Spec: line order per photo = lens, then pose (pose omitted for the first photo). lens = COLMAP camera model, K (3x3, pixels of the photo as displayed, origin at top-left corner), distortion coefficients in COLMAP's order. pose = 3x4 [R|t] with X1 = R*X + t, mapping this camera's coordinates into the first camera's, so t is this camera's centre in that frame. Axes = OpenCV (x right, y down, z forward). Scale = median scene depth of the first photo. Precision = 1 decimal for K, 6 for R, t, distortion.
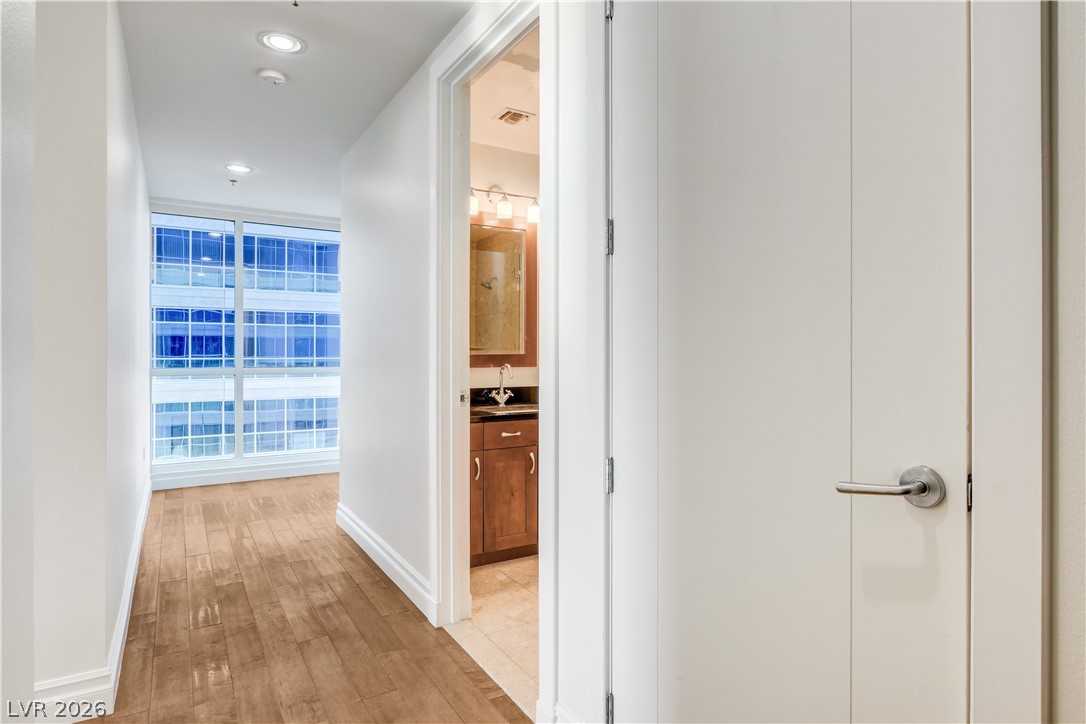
lens RADIAL K [[591.5, 0, 543.9], [0, 591.5, 360.7], [0, 0, 1]] dist [0.000045, 0.000207]
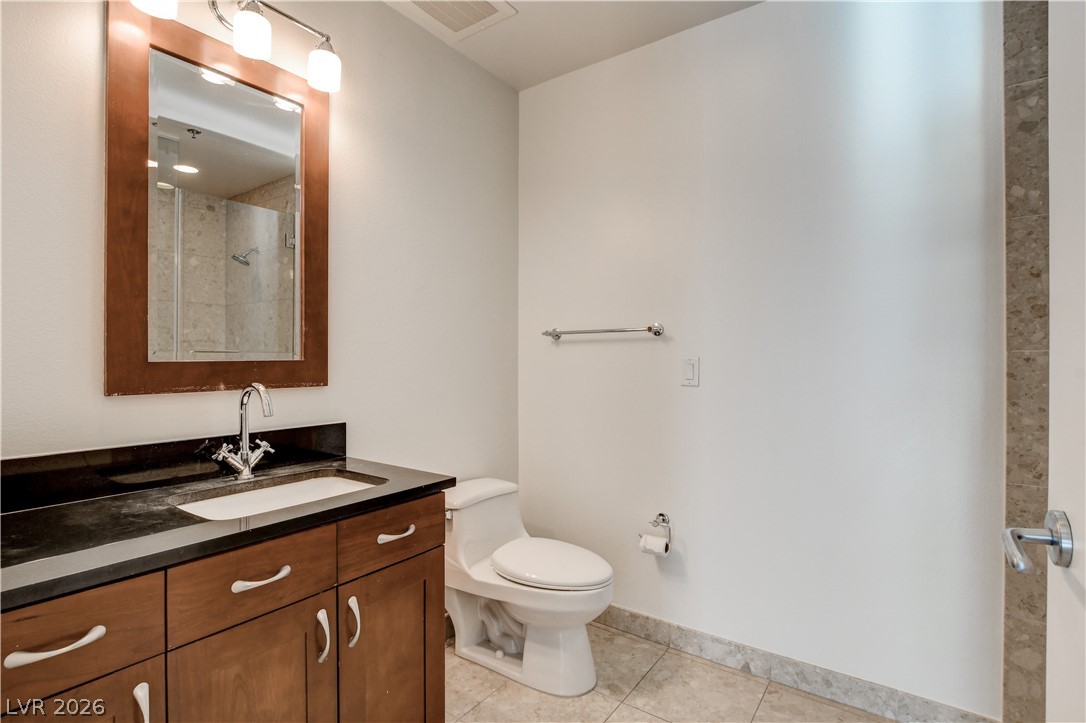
lens RADIAL K [[534.4, 0, 536.5], [0, 534.4, 359.1], [0, 0, 1]] dist [-0.014758, 0.000551]
pose [[0.927628, 0.001519, 0.373503, -0.017614], [0.003320, 0.999919, -0.012313, -0.006394], [-0.373491, 0.012662, 0.927547, 0.544470]]
